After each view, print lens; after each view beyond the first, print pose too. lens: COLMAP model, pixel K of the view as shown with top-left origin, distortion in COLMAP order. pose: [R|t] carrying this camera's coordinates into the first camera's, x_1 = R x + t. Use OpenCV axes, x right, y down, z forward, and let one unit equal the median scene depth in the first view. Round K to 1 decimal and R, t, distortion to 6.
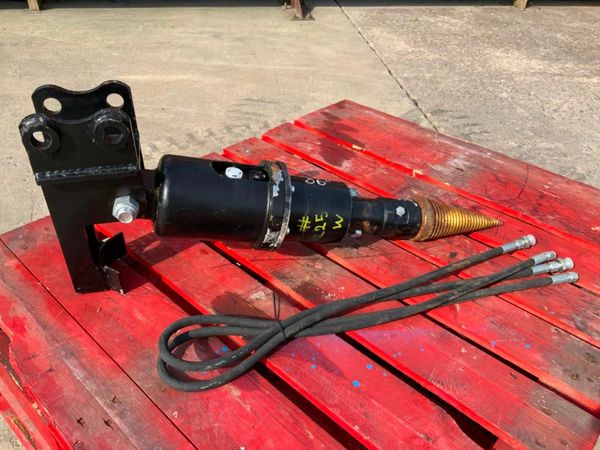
lens RADIAL K [[497.5, 0, 301.3], [0, 497.5, 224.8], [0, 0, 1]] dist [0.081014, -0.161701]
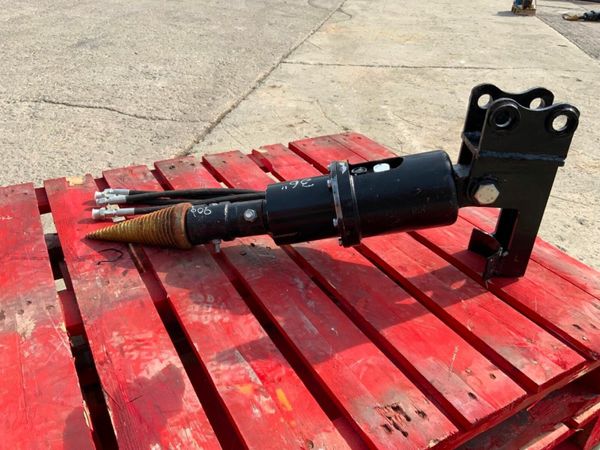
lens RADIAL K [[497.5, 0, 301.3], [0, 497.5, 224.8], [0, 0, 1]] dist [0.081014, -0.161701]
pose [[-0.951360, -0.212213, 0.223337, -0.224338], [0.113397, 0.432831, 0.894315, -0.974505], [-0.286452, 0.876141, -0.387714, 1.490886]]
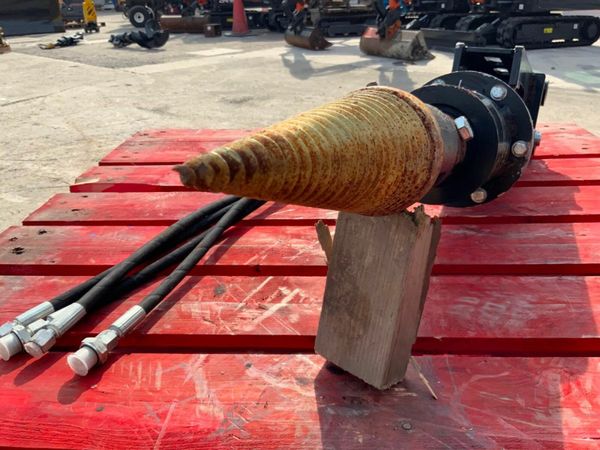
lens RADIAL K [[508.5, 0, 300.1], [0, 508.5, 206.1], [0, 0, 1]] dist [0.082887, -0.179951]
pose [[-0.771549, 0.245545, -0.586873, 0.611922], [-0.357468, 0.595766, 0.719221, -0.497118], [0.526240, 0.764703, -0.371888, 1.326624]]
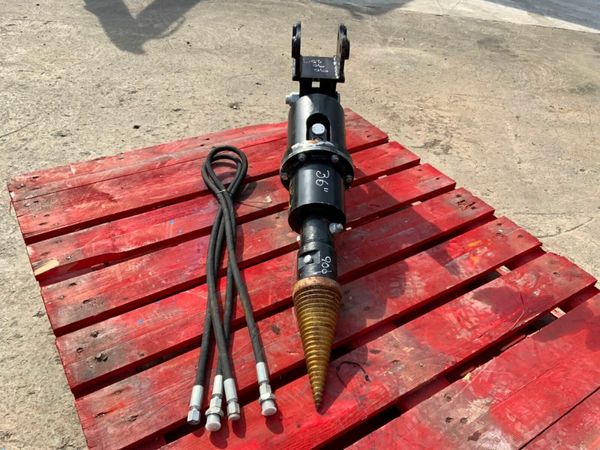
lens RADIAL K [[508.5, 0, 300.1], [0, 508.5, 206.1], [0, 0, 1]] dist [0.082887, -0.179951]
pose [[-0.249765, 0.537299, -0.805560, 1.030592], [-0.619748, 0.550506, 0.559335, -0.686861], [0.743996, 0.638946, 0.195493, 0.786335]]
